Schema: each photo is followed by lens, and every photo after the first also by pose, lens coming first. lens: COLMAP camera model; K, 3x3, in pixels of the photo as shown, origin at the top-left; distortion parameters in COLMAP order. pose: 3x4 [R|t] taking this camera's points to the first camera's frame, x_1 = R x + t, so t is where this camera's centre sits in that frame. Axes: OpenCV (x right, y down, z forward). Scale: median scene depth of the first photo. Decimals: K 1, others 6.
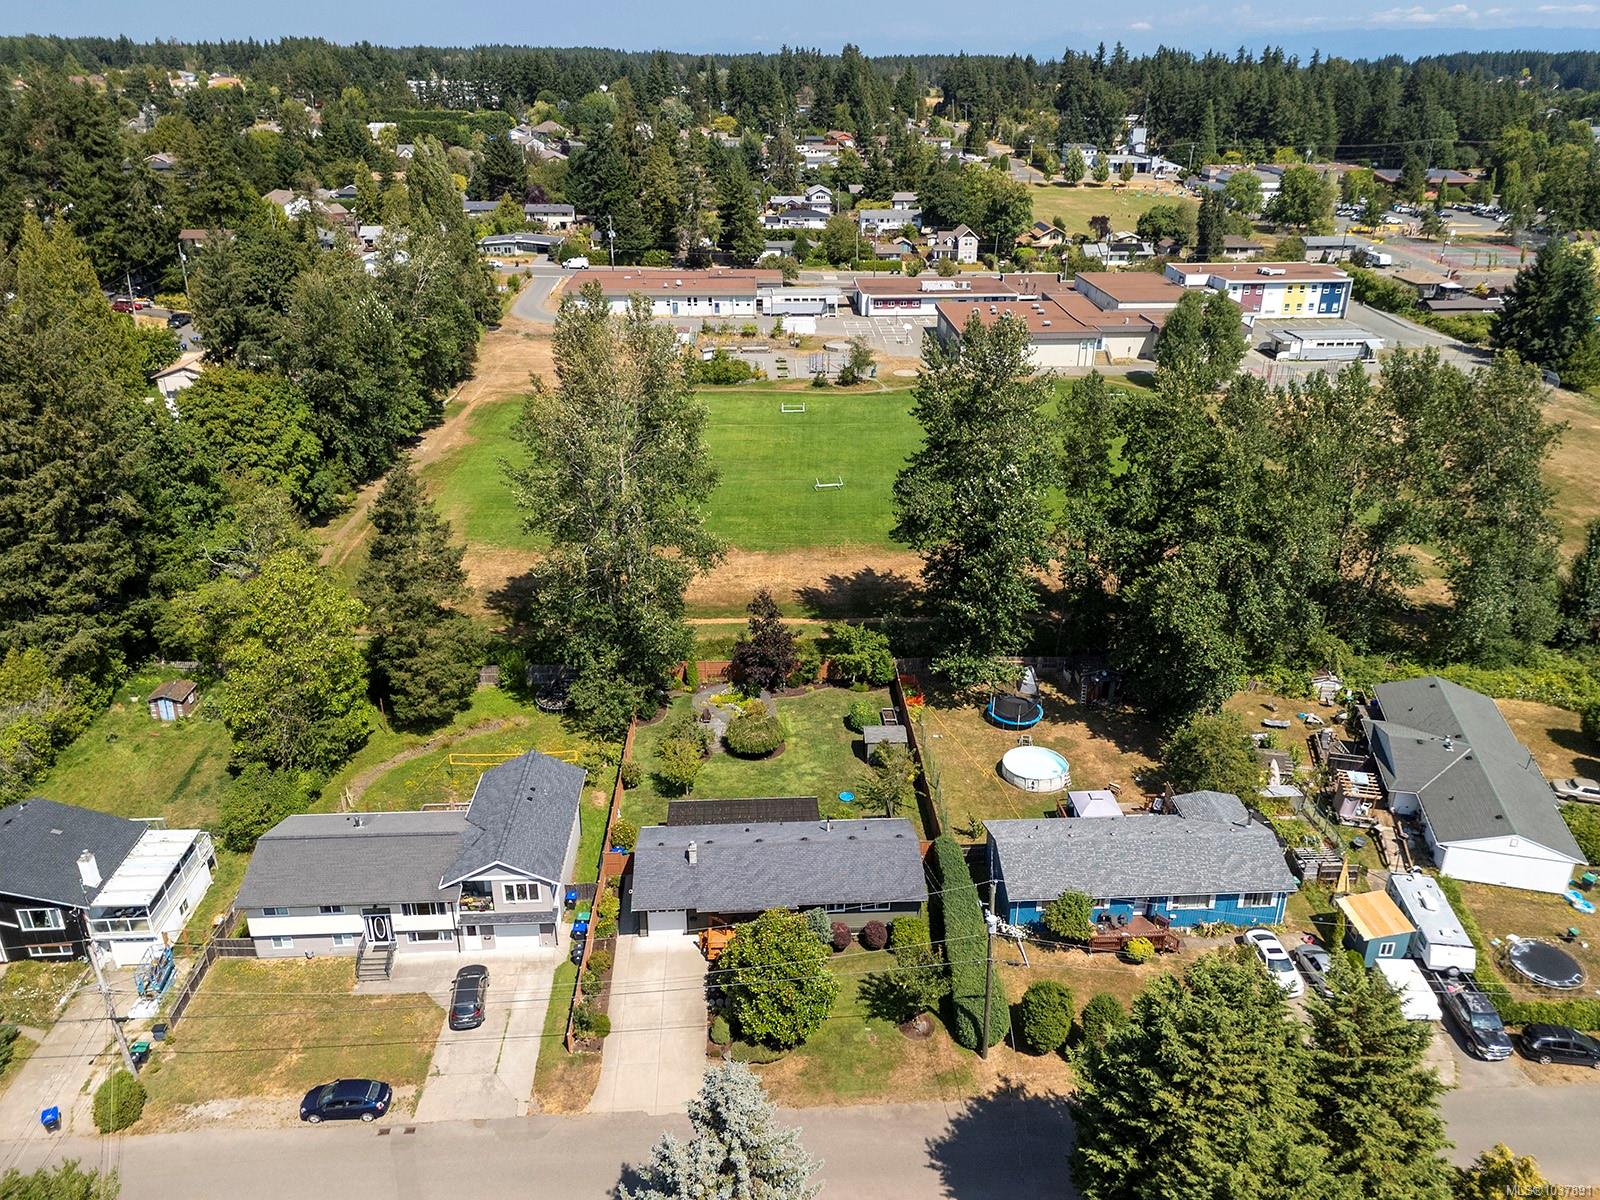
lens RADIAL K [[1158.7, 0, 800.0], [0, 1158.7, 600.0], [0, 0, 1]] dist [0.077418, -0.083024]
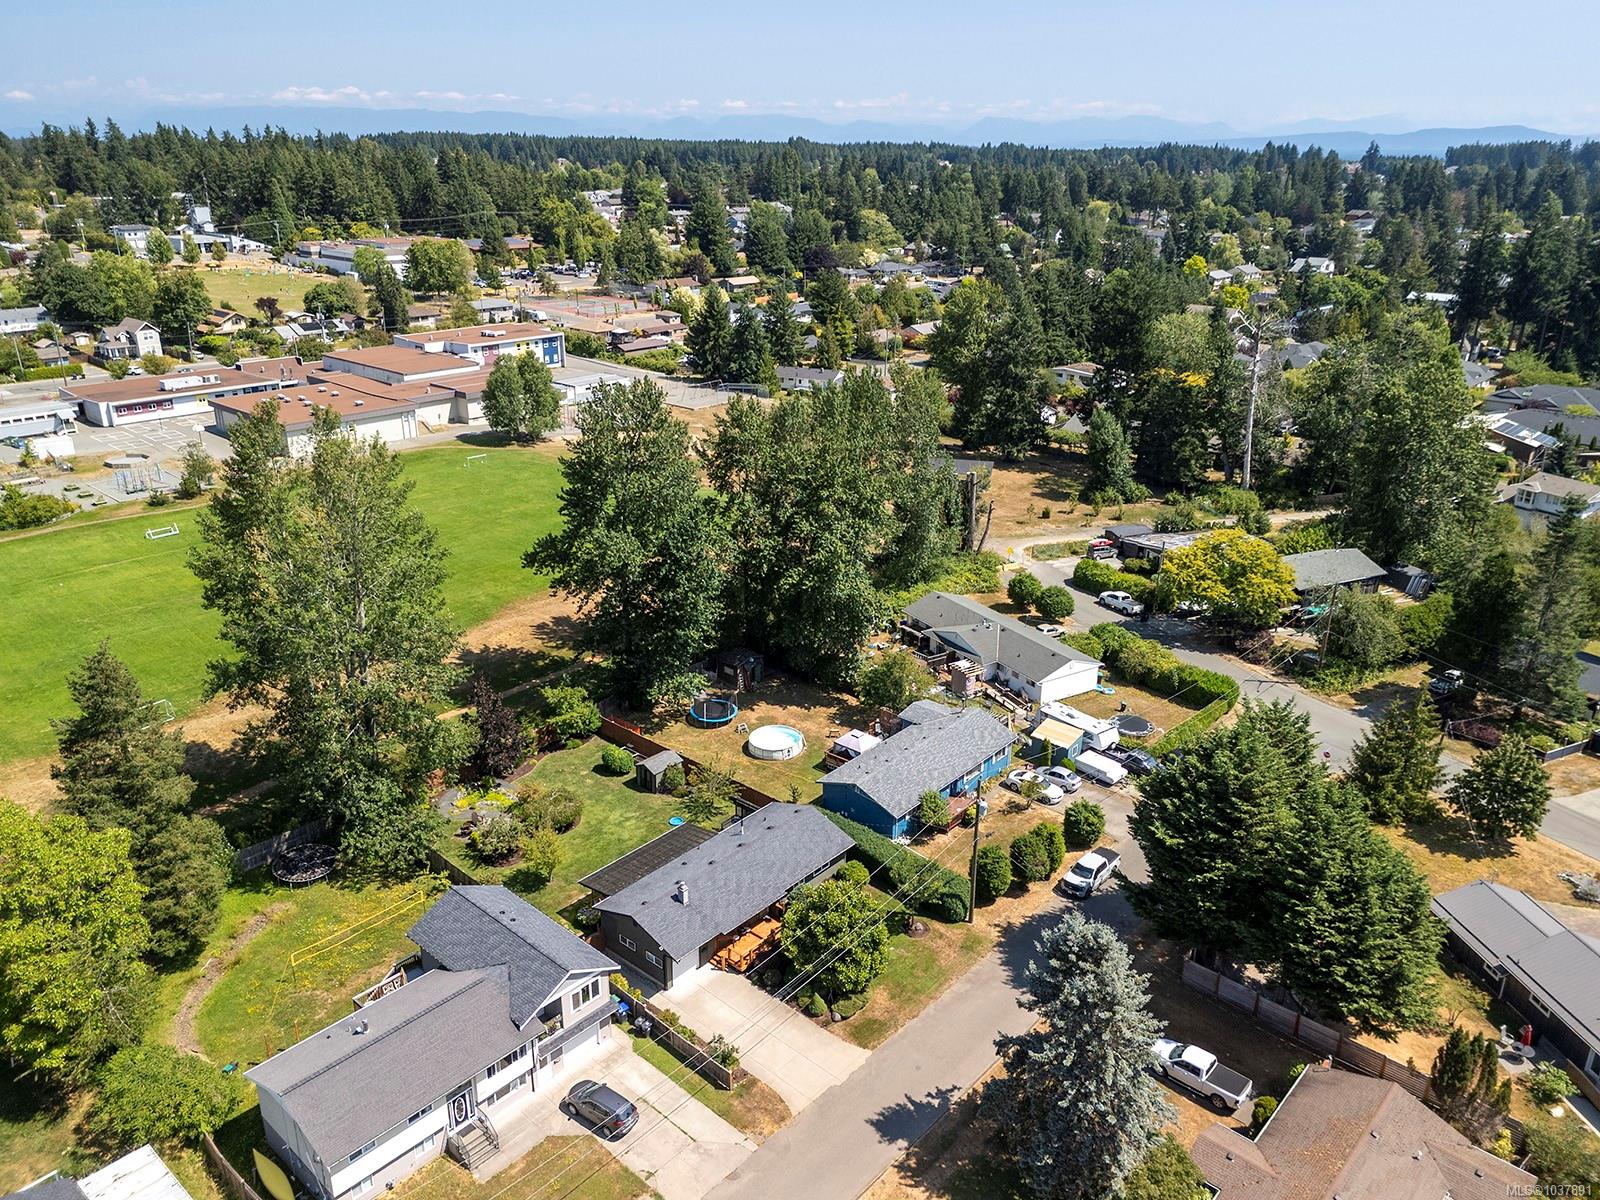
lens RADIAL K [[1164.5, 0, 800.0], [0, 1164.5, 600.0], [0, 0, 1]] dist [0.060723, -0.058110]
pose [[0.706219, -0.256693, 0.659820, -0.548165], [0.292605, 0.954464, 0.058139, -0.058510], [-0.644699, 0.152008, 0.749171, 0.074114]]
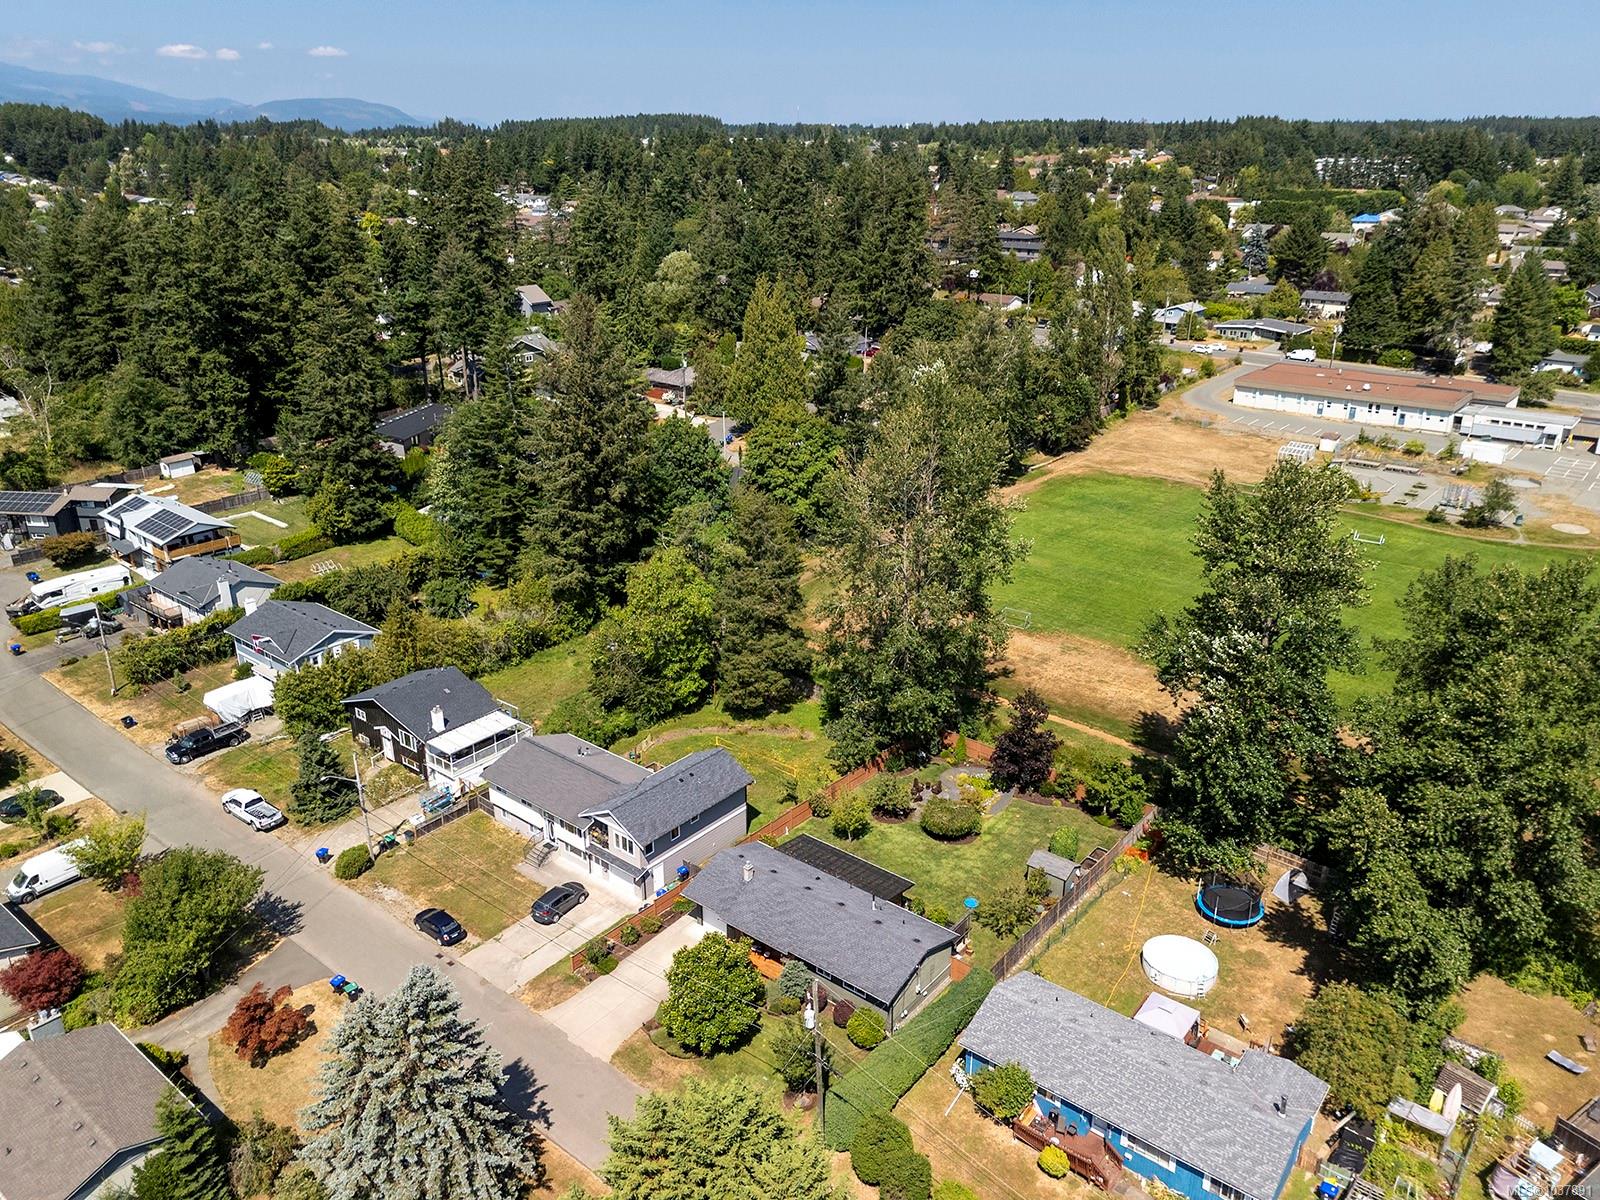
lens RADIAL K [[1158.7, 0, 800.0], [0, 1158.7, 600.0], [0, 0, 1]] dist [0.077418, -0.083024]
pose [[0.746313, 0.242755, -0.619747, 0.488132], [-0.275571, 0.960260, 0.044285, -0.084060], [0.605869, 0.137734, 0.783551, 0.090615]]
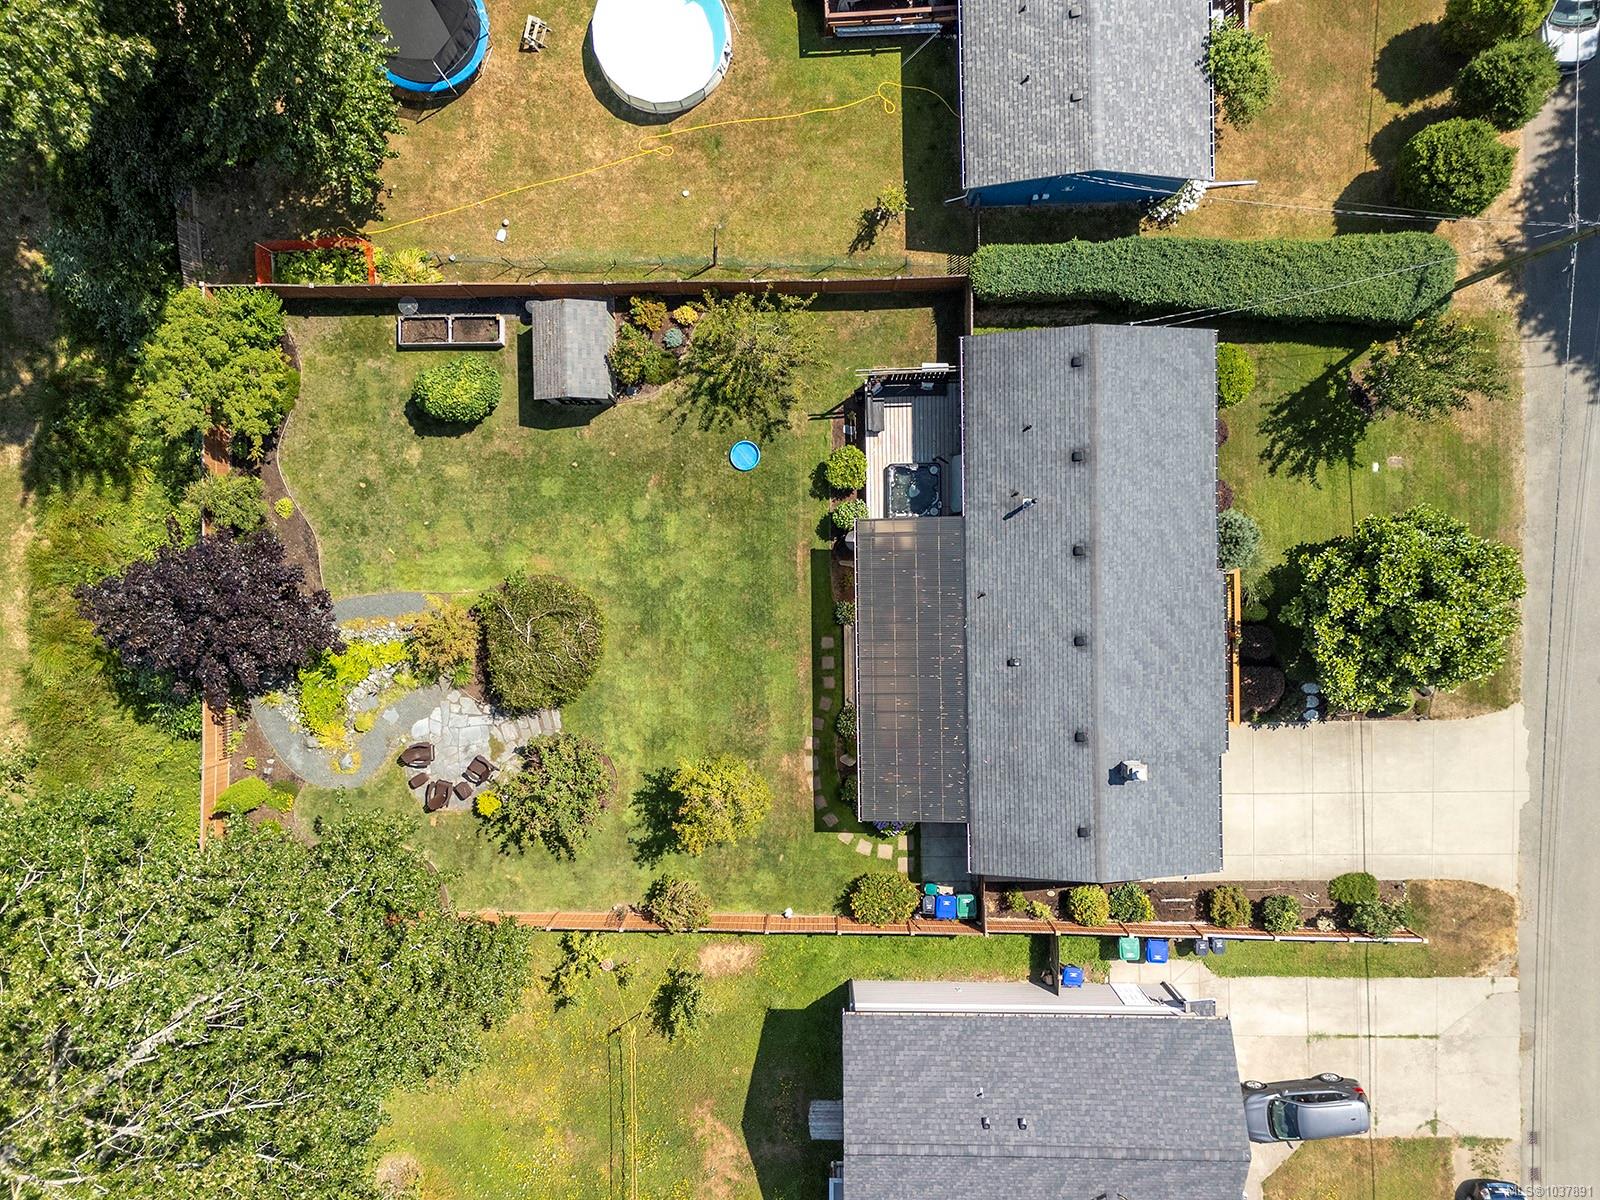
lens RADIAL K [[1158.7, 0, 800.0], [0, 1158.7, 600.0], [0, 0, 1]] dist [0.077418, -0.083024]
pose [[0.041702, -0.999026, -0.014407, -0.013499], [0.438253, 0.005332, 0.898836, -0.259637], [-0.897884, -0.043797, 0.438049, 0.761895]]
